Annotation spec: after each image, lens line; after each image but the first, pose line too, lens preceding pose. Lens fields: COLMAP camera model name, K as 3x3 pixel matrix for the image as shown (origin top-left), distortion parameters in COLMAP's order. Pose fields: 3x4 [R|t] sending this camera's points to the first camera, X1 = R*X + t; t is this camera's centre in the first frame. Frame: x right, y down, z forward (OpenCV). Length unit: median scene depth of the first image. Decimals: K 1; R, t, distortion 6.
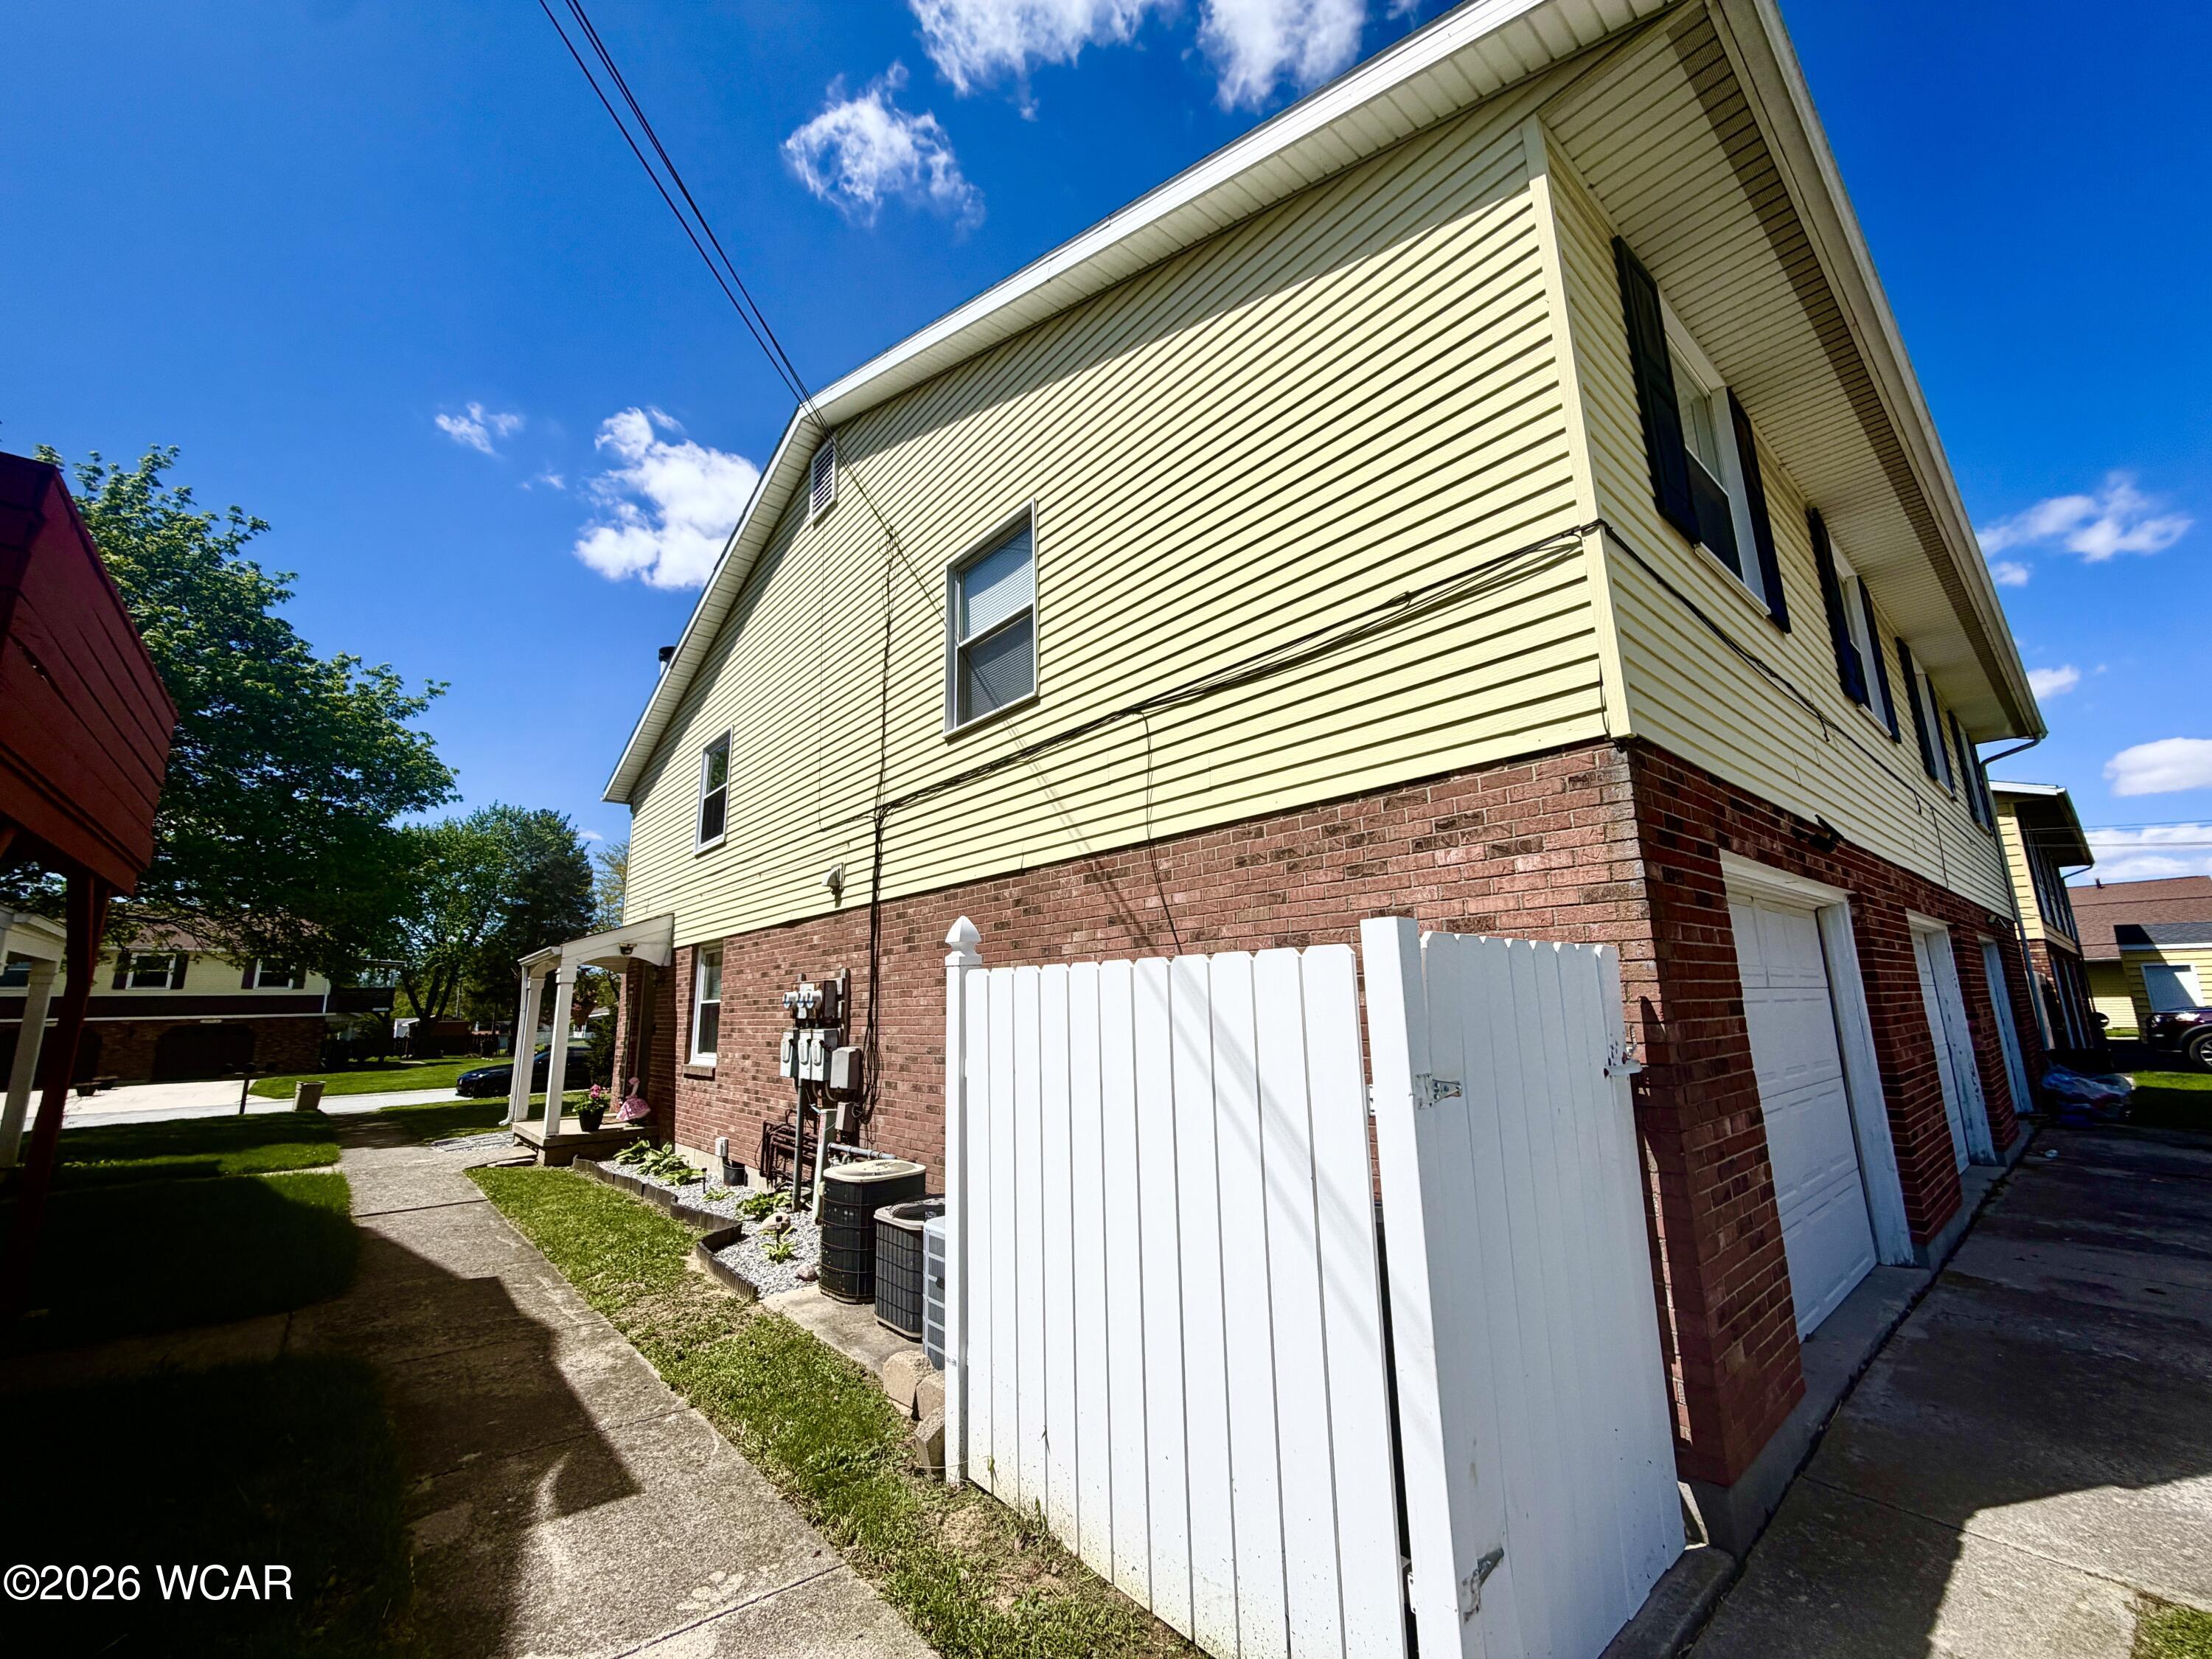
lens RADIAL K [[887.4, 0, 1099.4], [0, 887.4, 827.7], [0, 0, 1]] dist [-0.001138, 0.001869]
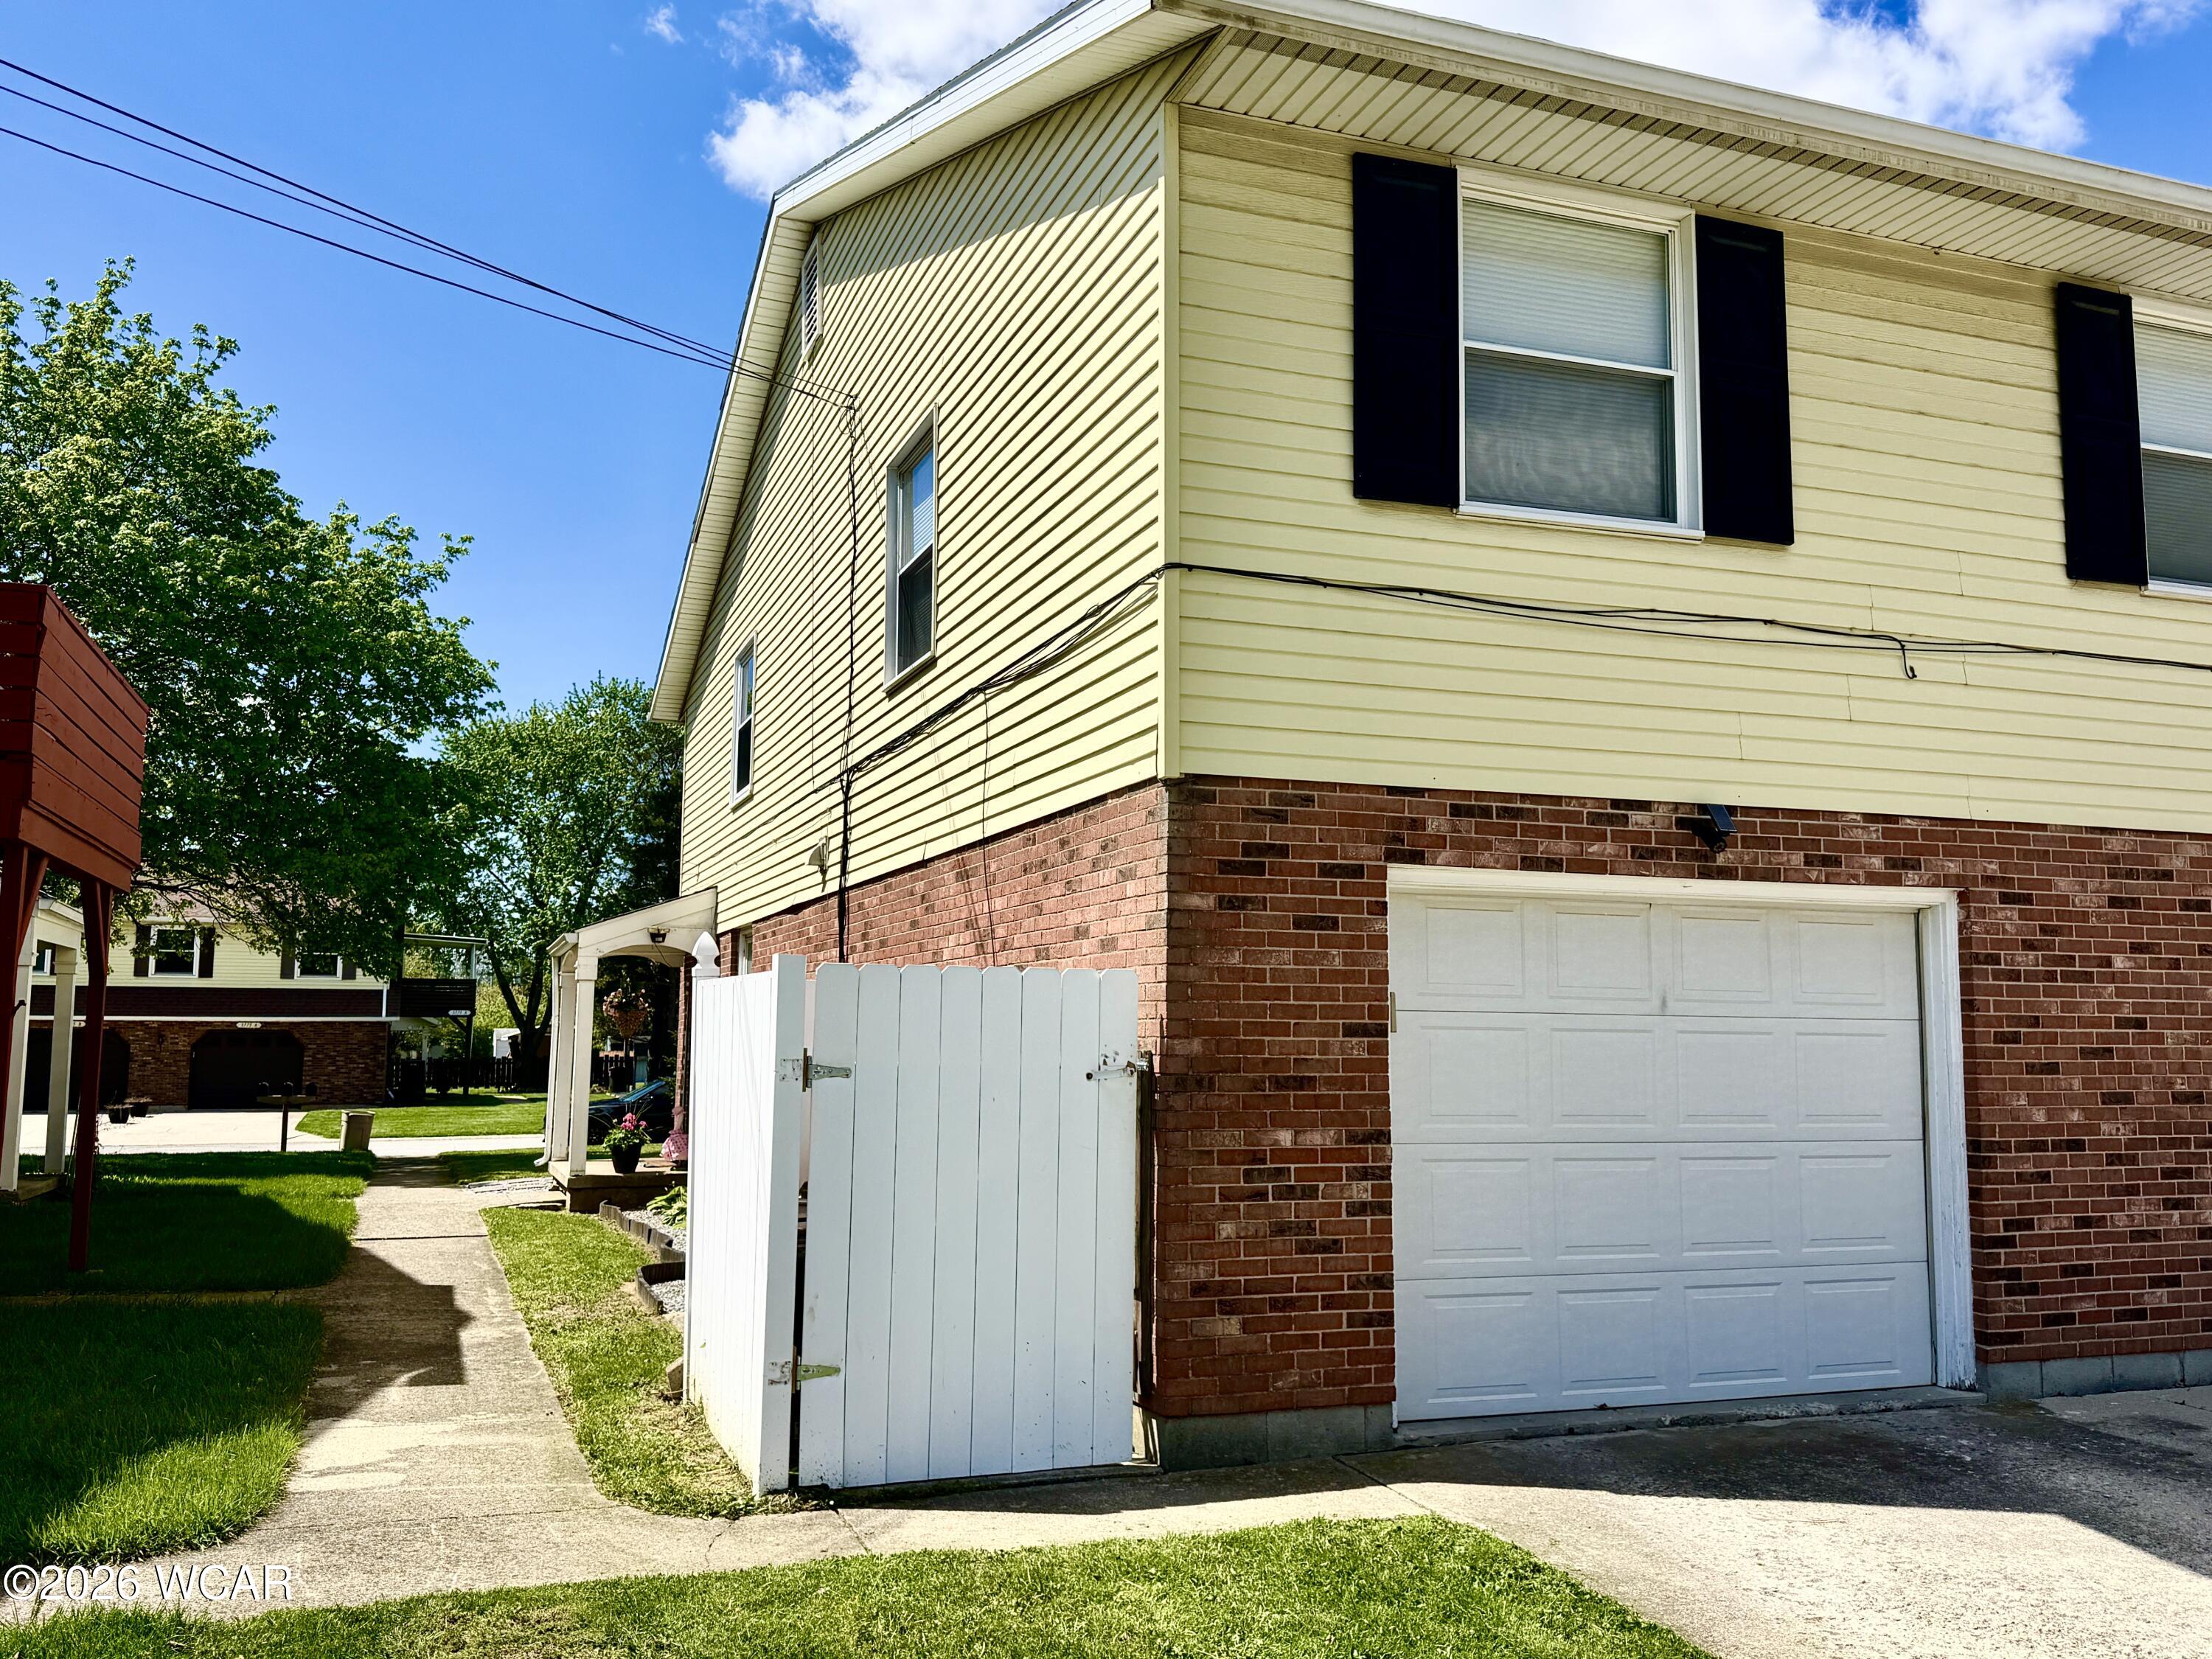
lens RADIAL K [[1854.2, 0, 1118.5], [0, 1854.2, 838.4], [0, 0, 1]] dist [0.052886, -0.075489]
pose [[0.940010, -0.011235, -0.340962, 0.266555], [0.043506, 0.995245, 0.087150, -0.046874], [0.338362, -0.096756, 0.936029, -0.232168]]
